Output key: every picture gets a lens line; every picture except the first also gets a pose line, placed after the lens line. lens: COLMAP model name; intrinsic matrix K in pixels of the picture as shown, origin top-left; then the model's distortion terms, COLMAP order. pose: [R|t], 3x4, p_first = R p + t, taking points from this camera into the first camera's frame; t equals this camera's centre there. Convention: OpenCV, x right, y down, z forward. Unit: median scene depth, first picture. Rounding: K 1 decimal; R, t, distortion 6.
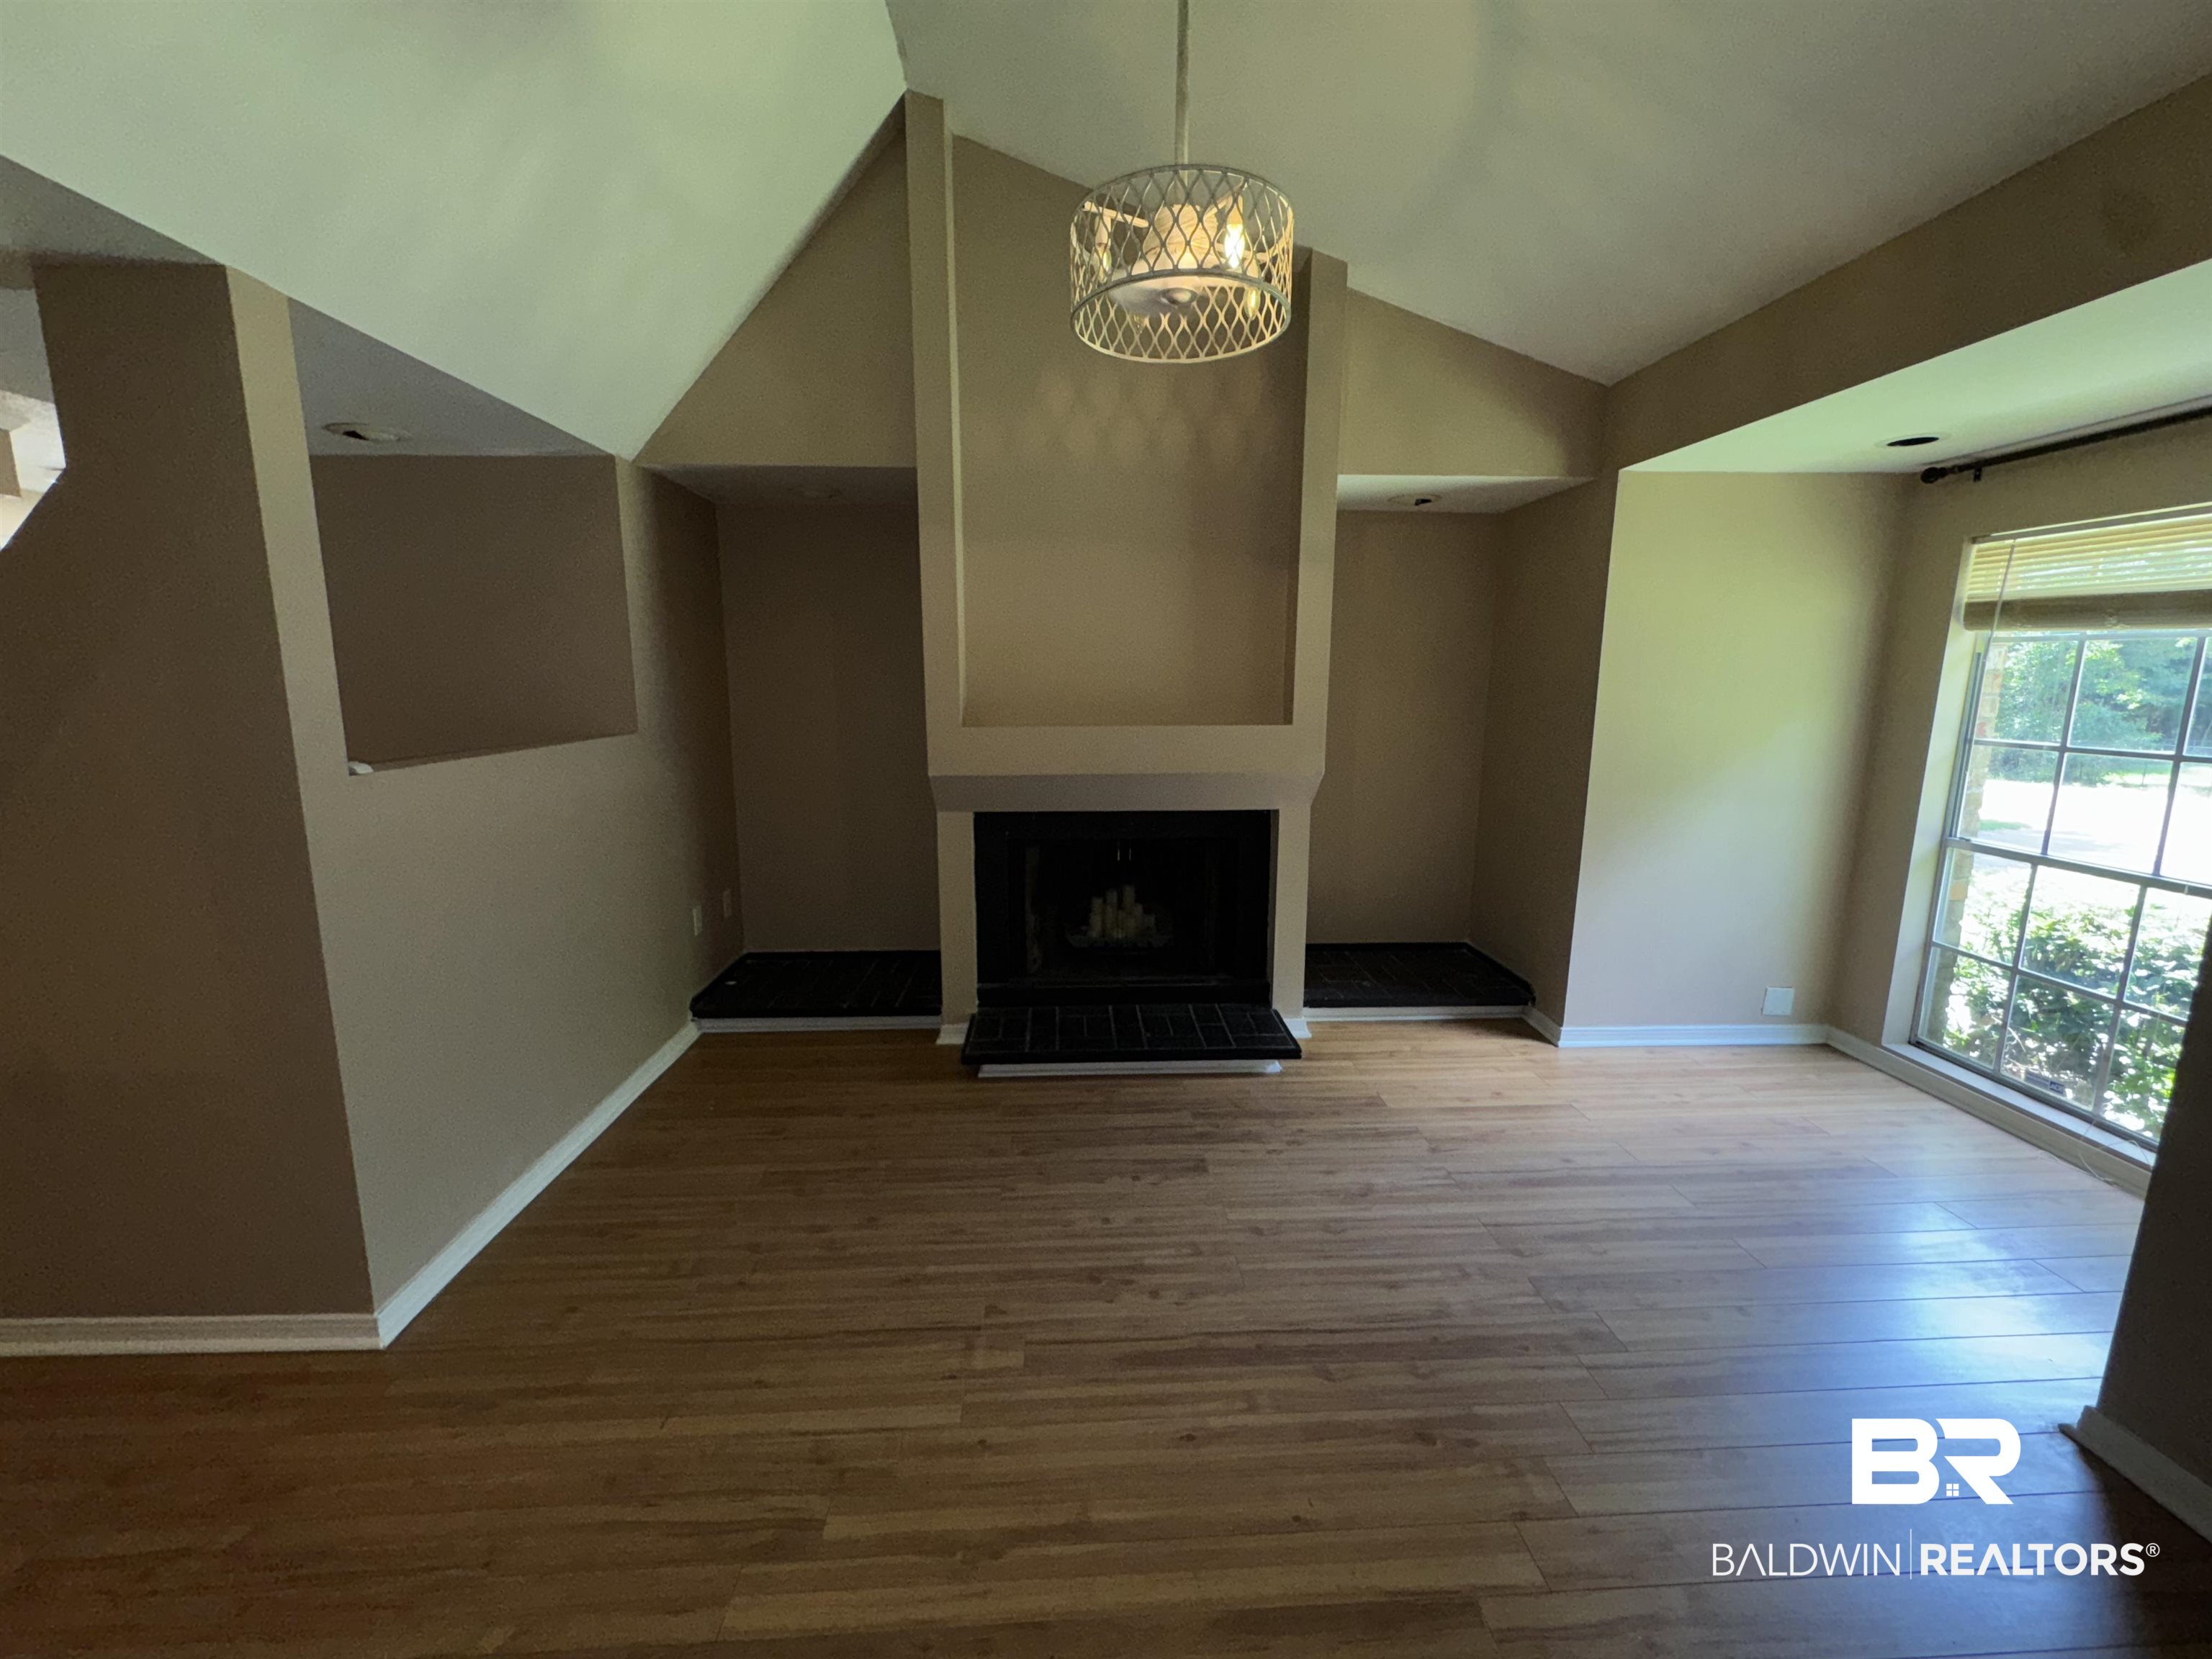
lens RADIAL K [[882.9, 0, 1101.5], [0, 882.9, 824.3], [0, 0, 1]] dist [-0.003611, 0.000248]
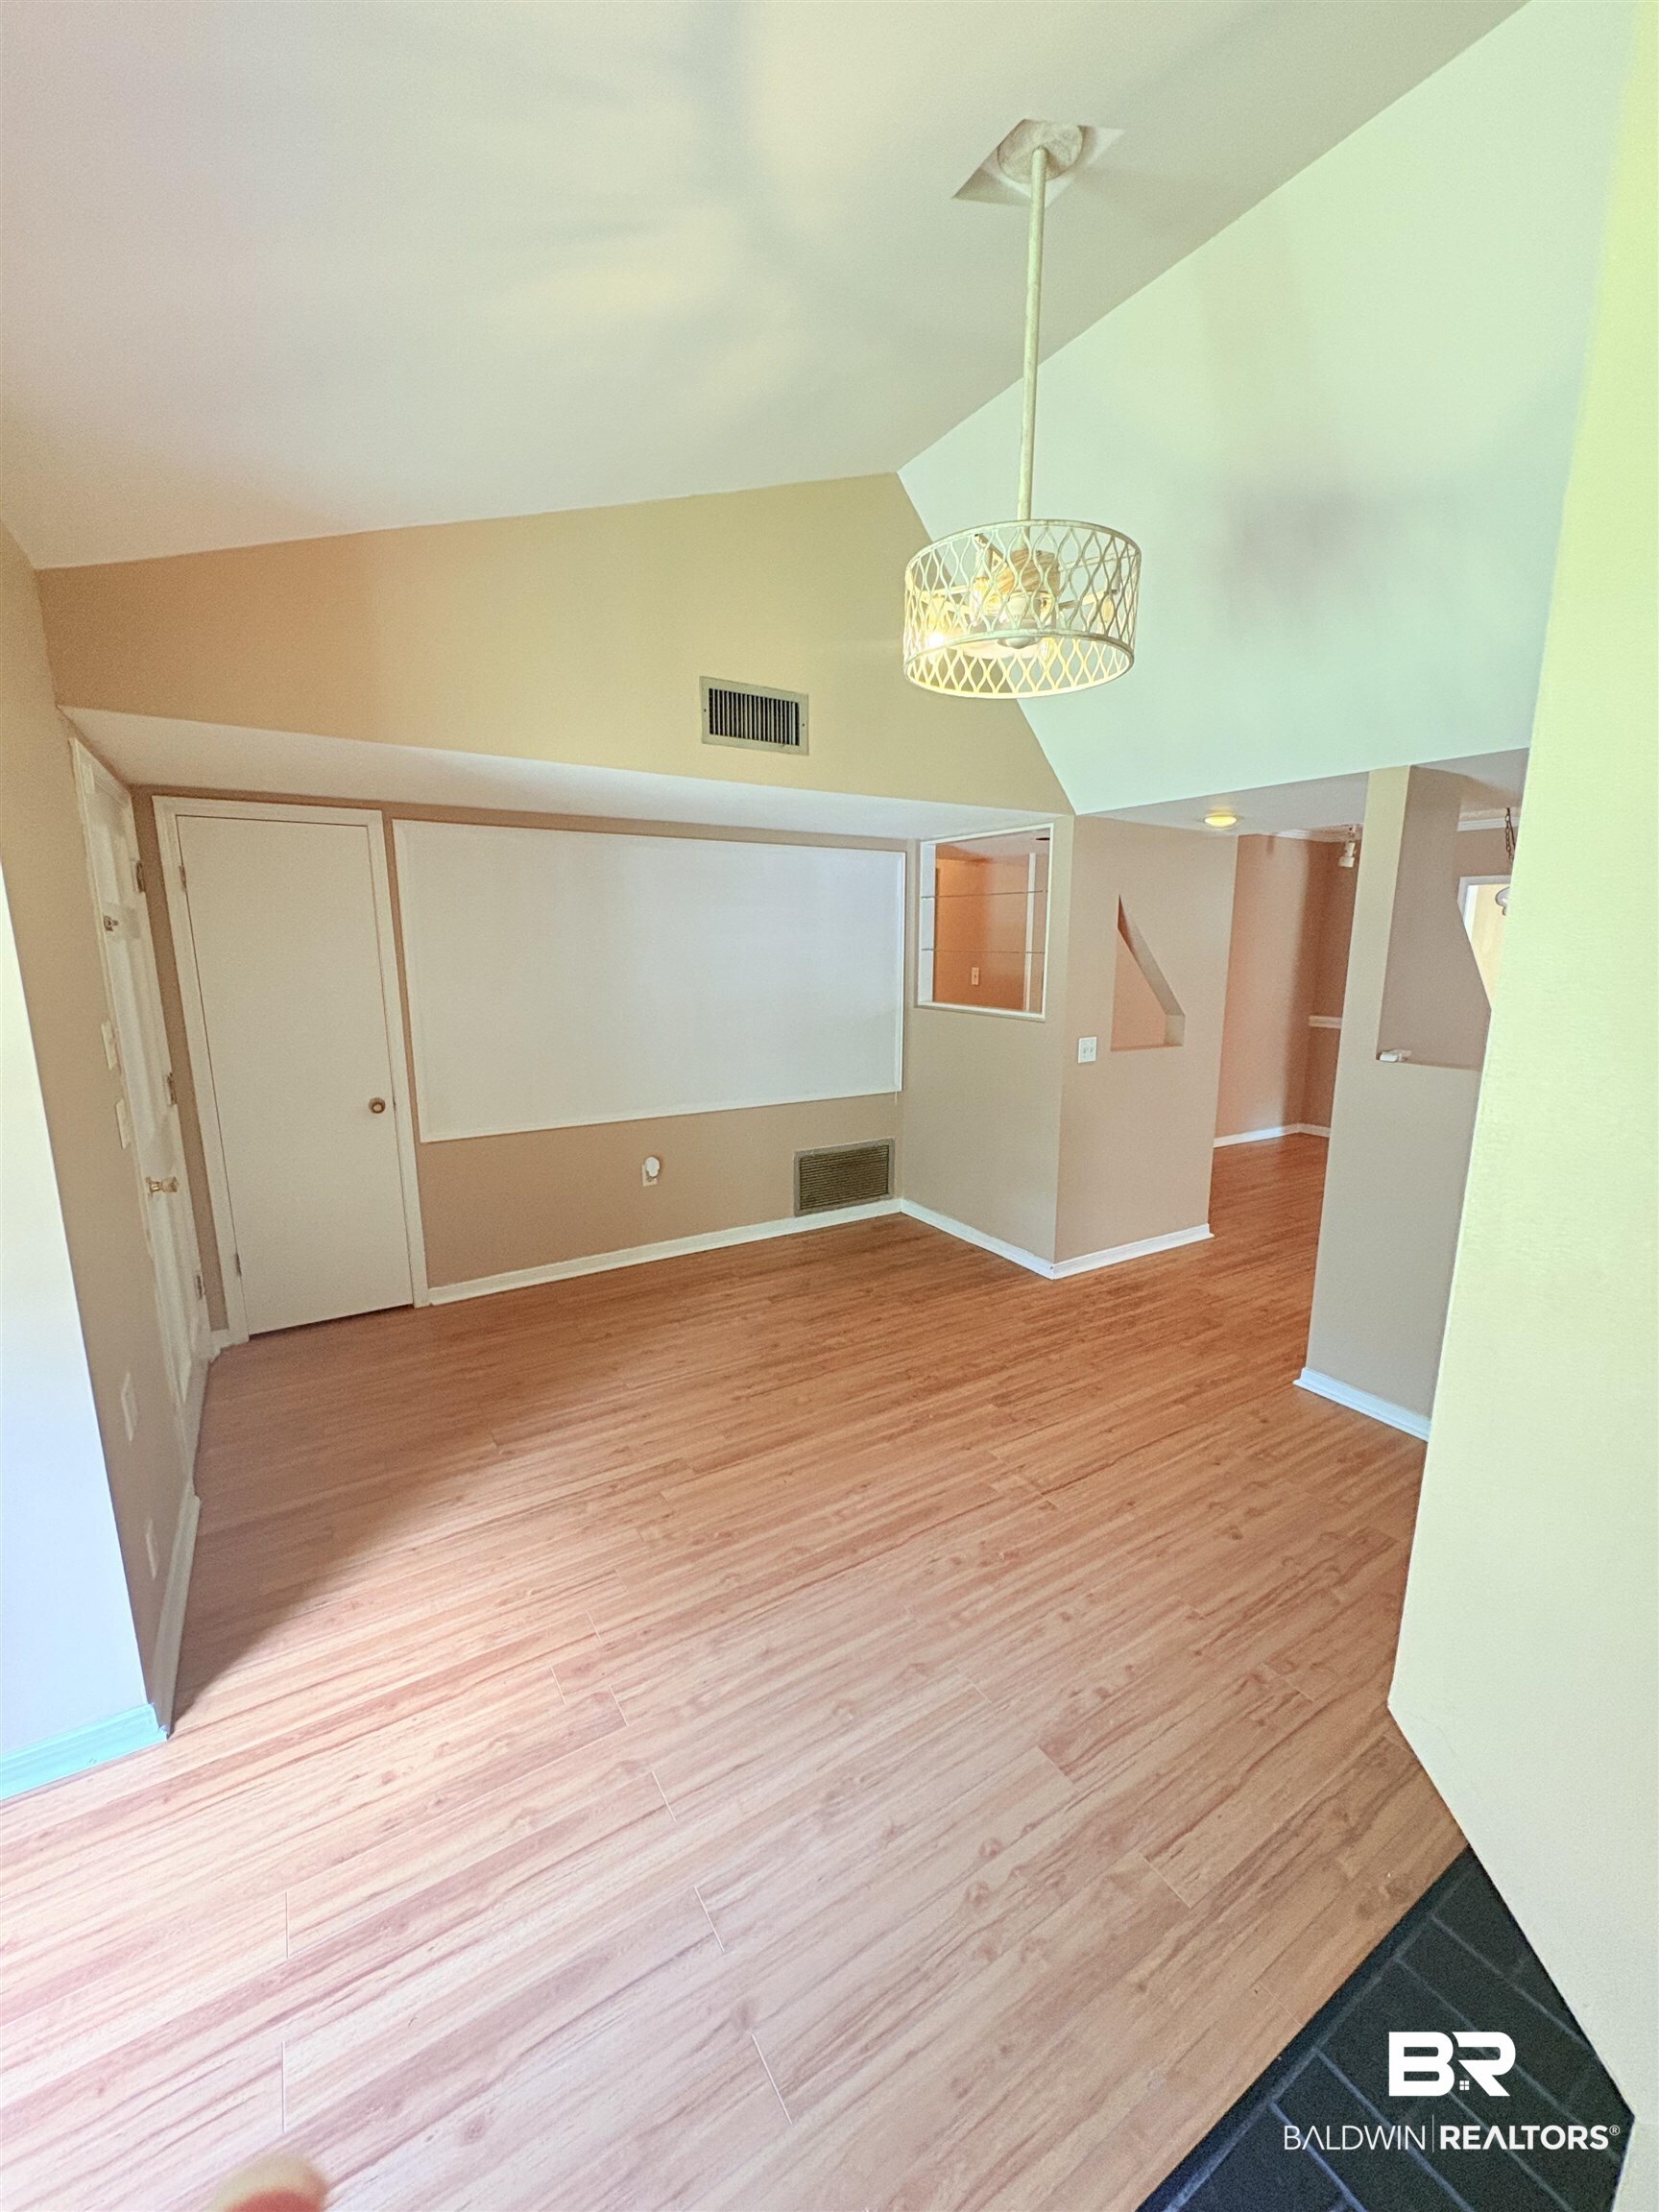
lens RADIAL K [[876.7, 0, 829.5], [0, 876.7, 1107.2], [0, 0, 1]] dist [-0.003342, -0.000079]
pose [[-0.873164, 0.087703, -0.479472, 0.484092], [-0.087802, 0.939288, 0.331705, -0.258803], [0.479454, 0.331731, -0.812452, 1.154064]]
